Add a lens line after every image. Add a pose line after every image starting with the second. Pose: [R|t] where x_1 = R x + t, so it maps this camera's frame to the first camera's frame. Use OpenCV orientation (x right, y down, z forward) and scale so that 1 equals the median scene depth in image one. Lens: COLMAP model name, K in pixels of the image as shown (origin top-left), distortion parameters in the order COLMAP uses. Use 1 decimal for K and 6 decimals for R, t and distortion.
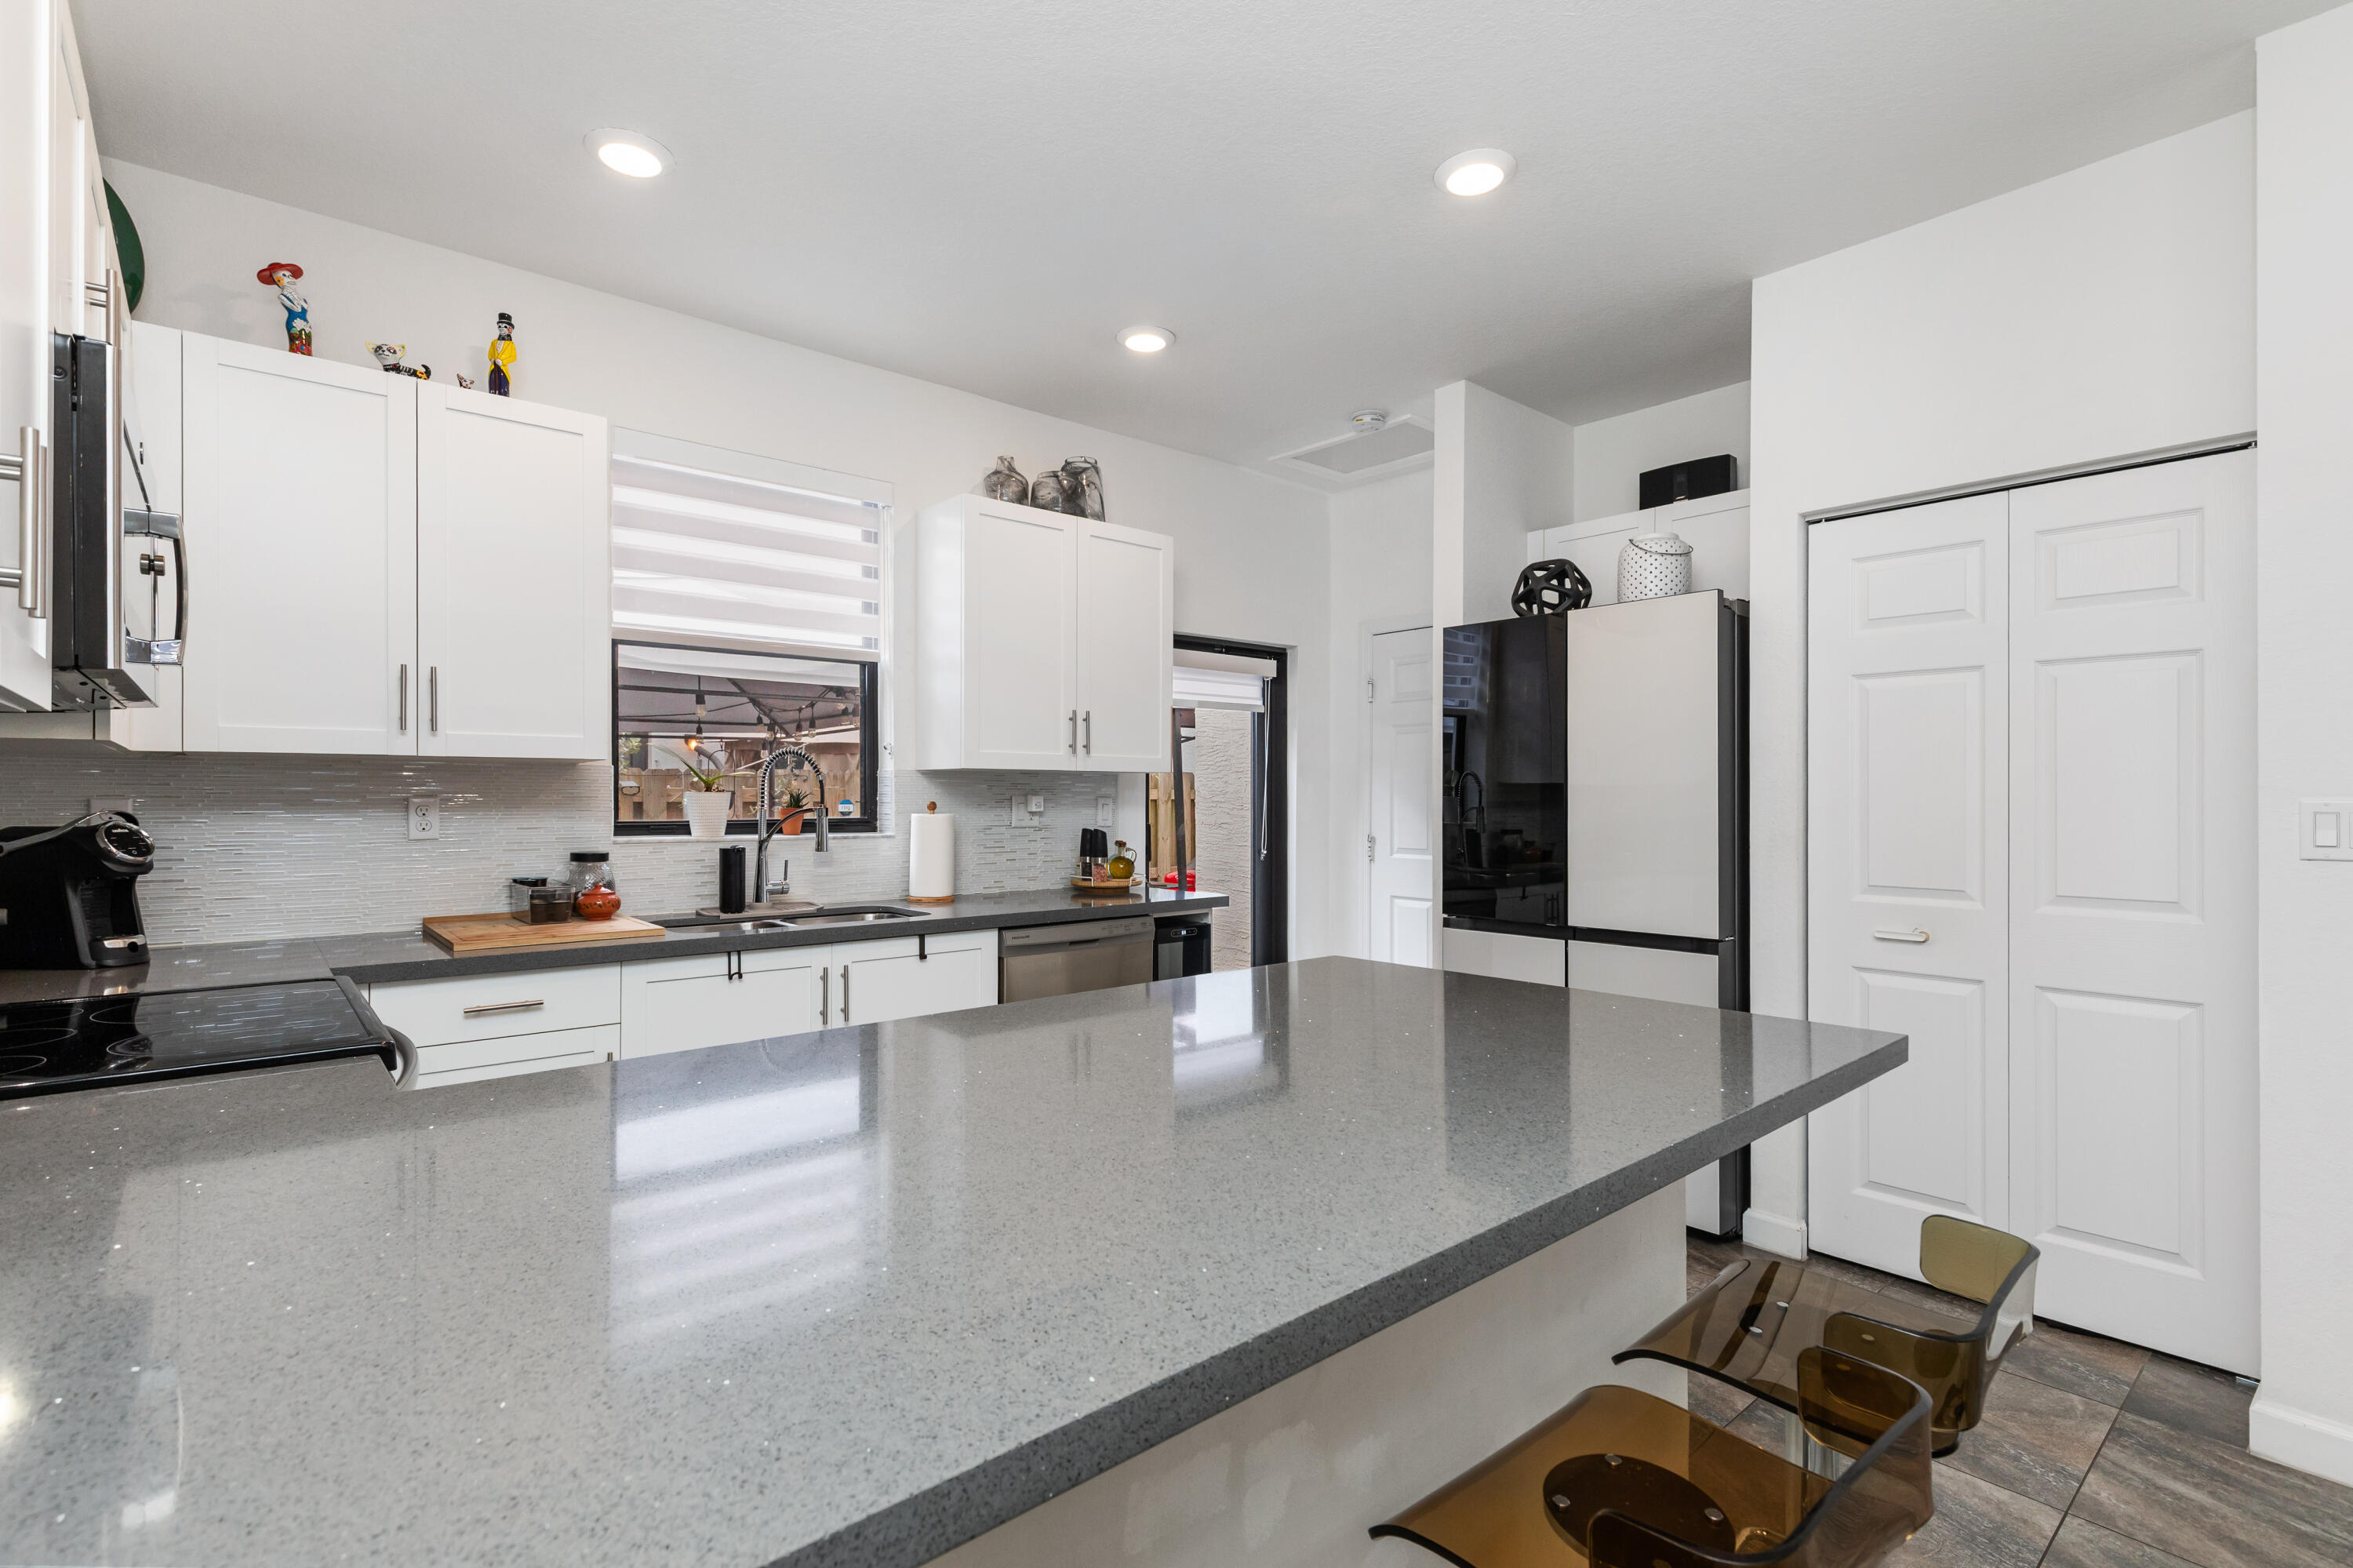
lens RADIAL K [[1061.2, 0, 1178.4], [0, 1061.2, 799.5], [0, 0, 1]] dist [0.000837, 0.000120]
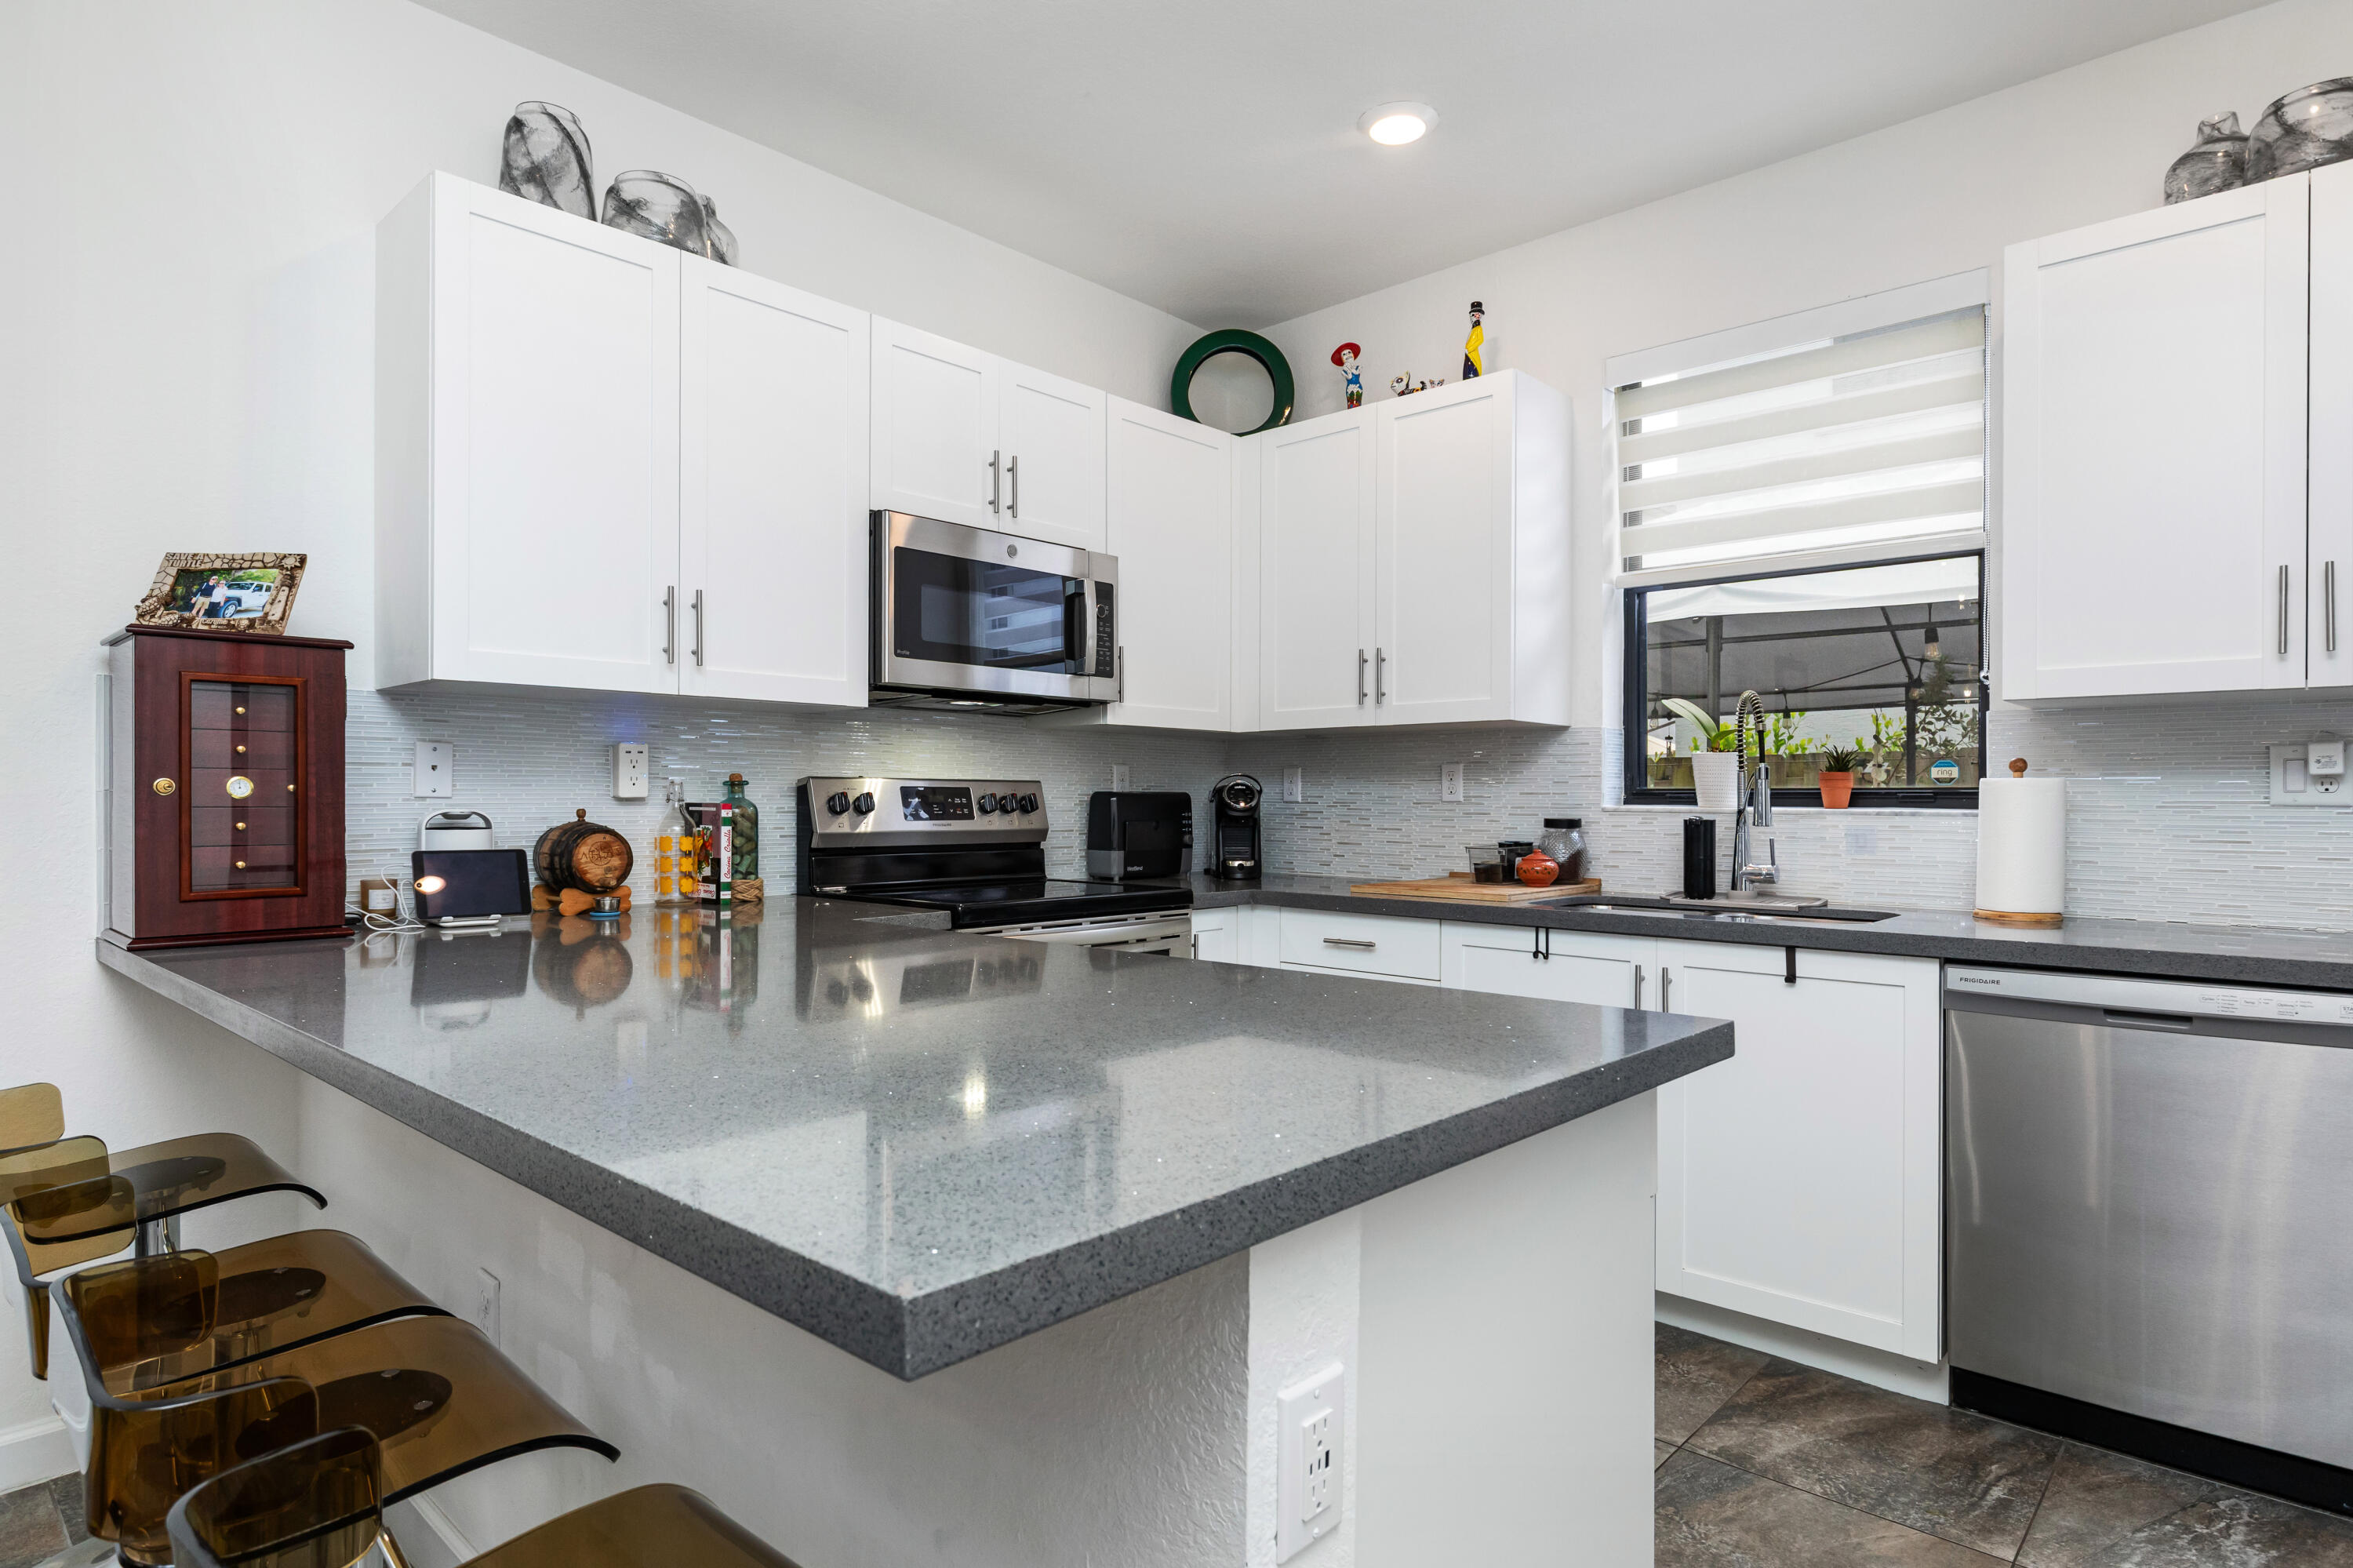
lens RADIAL K [[1282.1, 0, 1171.7], [0, 1282.1, 802.7], [0, 0, 1]] dist [0.003216, 0.000569]
pose [[0.113612, 0.003326, -0.993520, 0.518573], [-0.004109, 0.999987, 0.002877, 0.031565], [0.993517, 0.003756, 0.113624, 0.485166]]
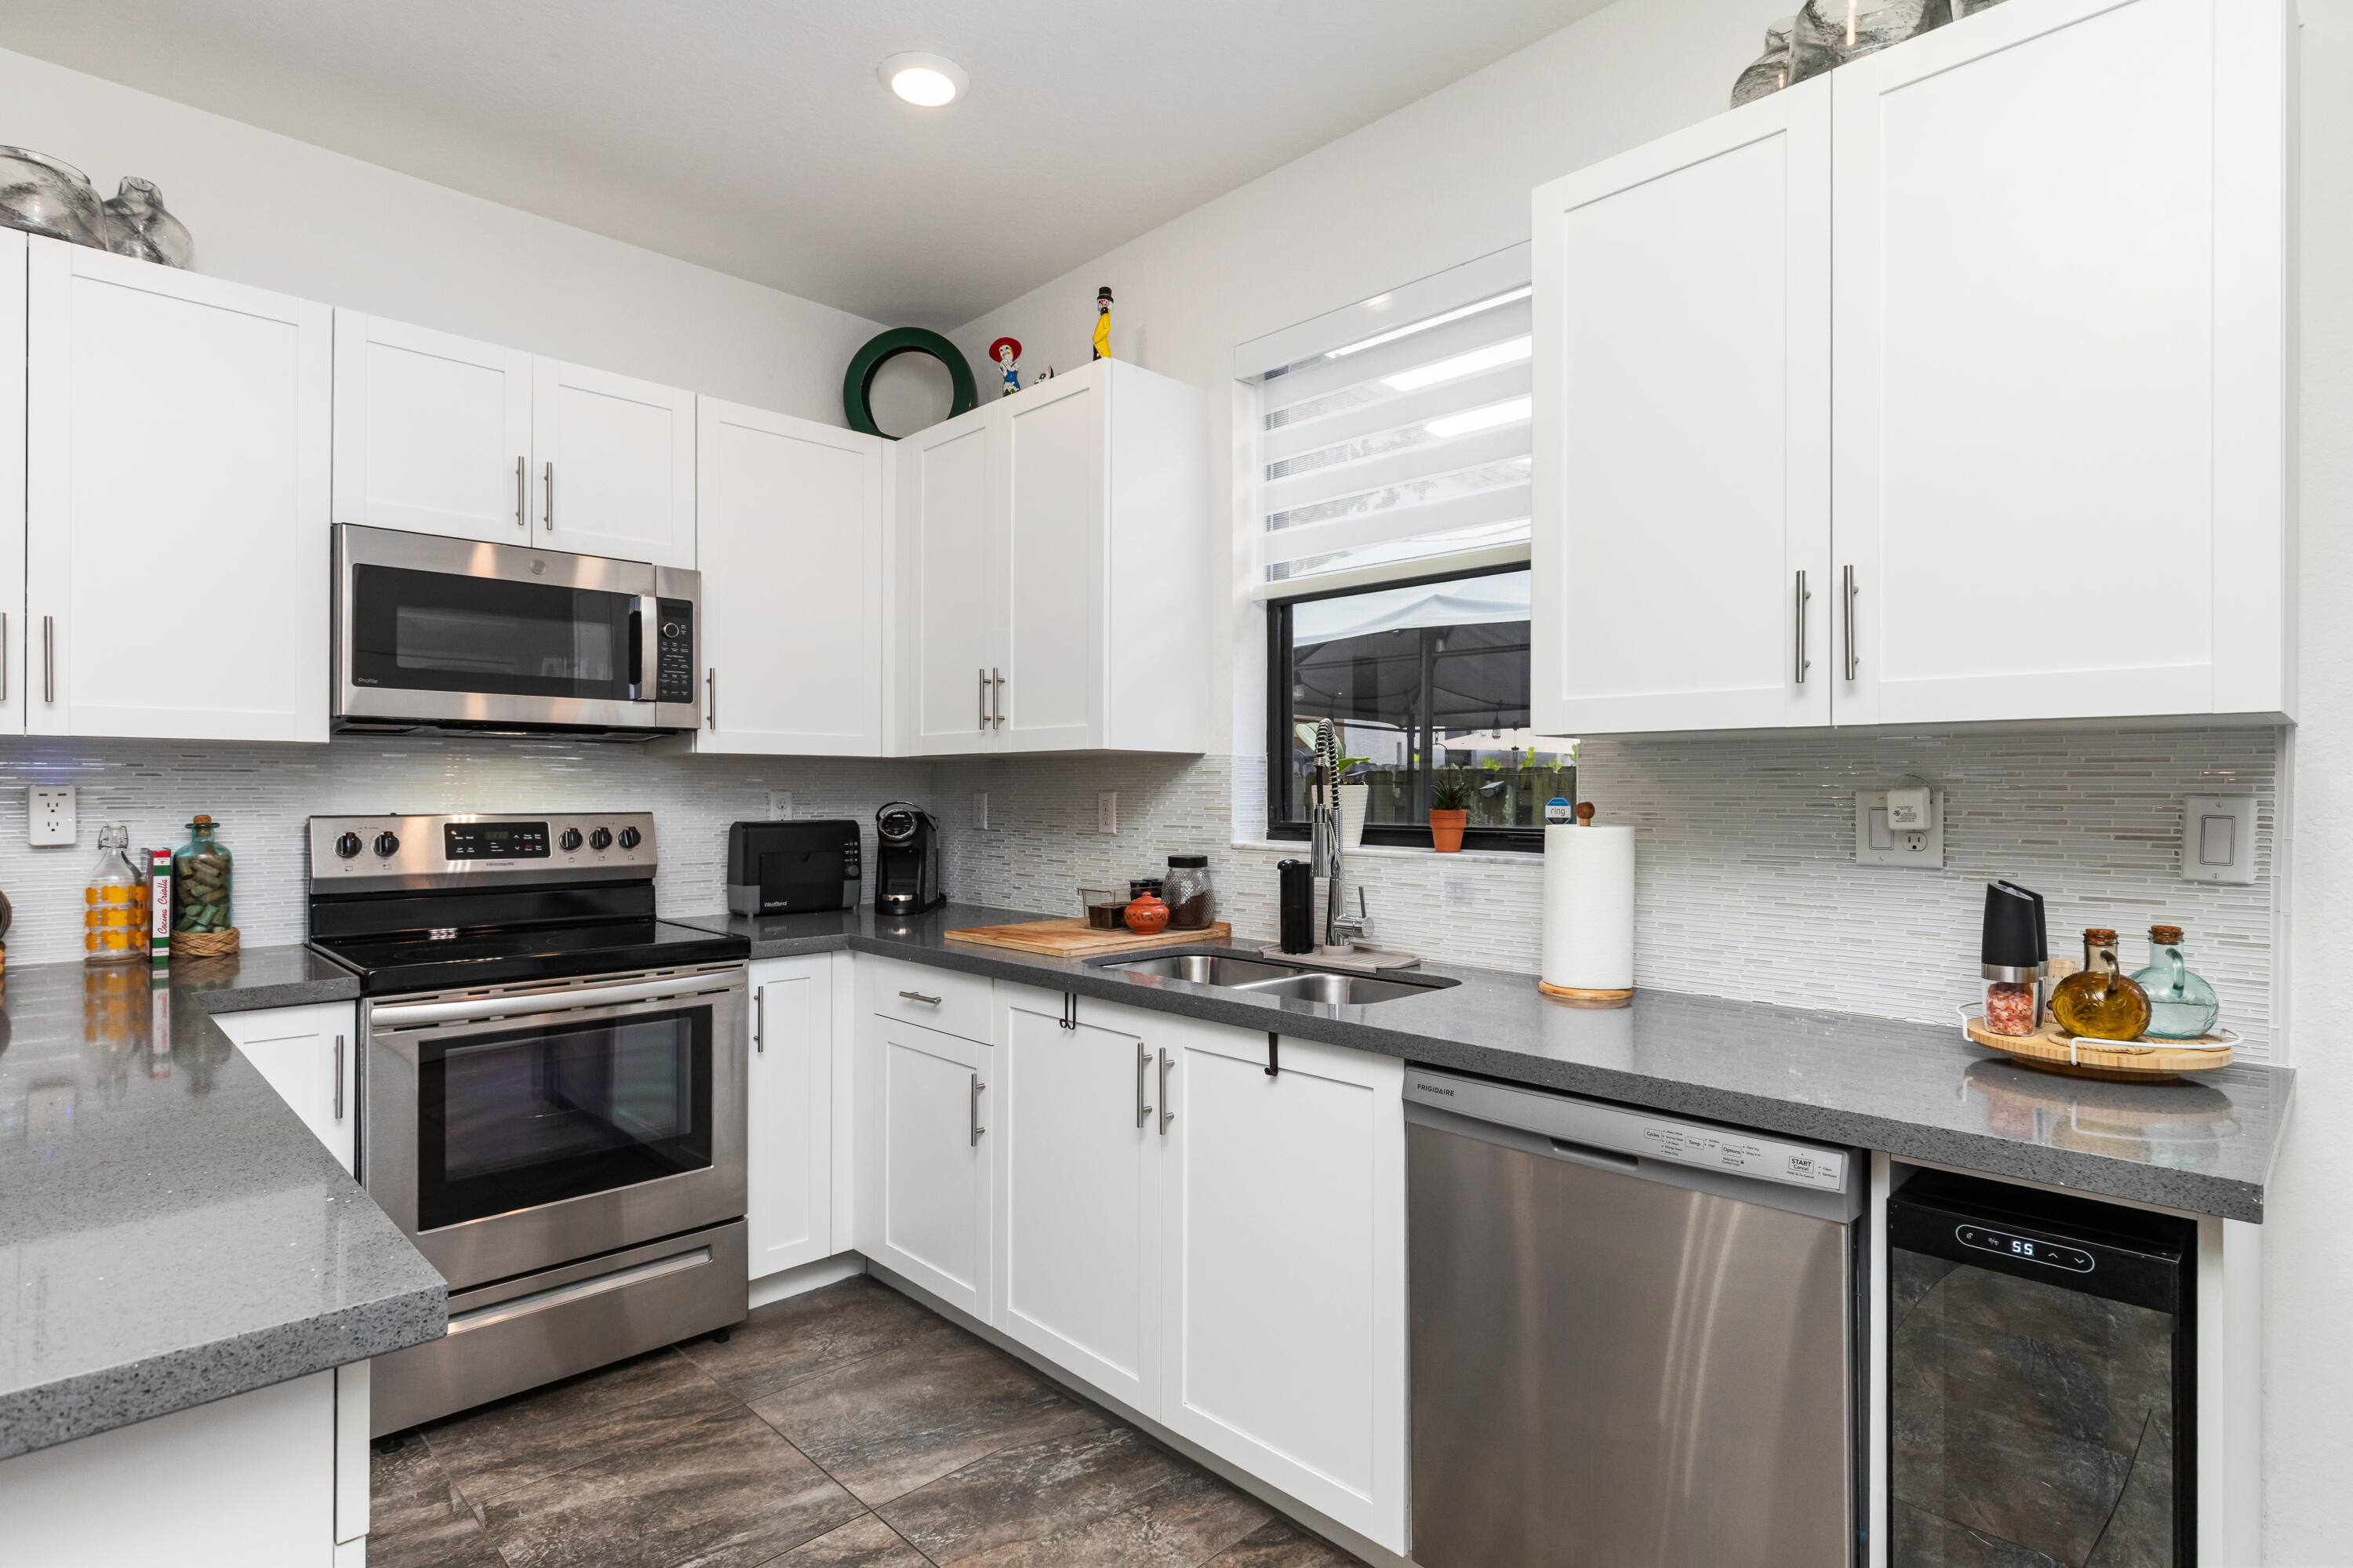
lens RADIAL K [[1183.6, 0, 1179.0], [0, 1183.6, 790.0], [0, 0, 1]] dist [0.000520, 0.000192]
pose [[0.063058, 0.000422, -0.998010, 0.379231], [-0.002234, 0.999997, 0.000282, -0.003765], [0.998007, 0.002212, 0.063059, 0.870606]]
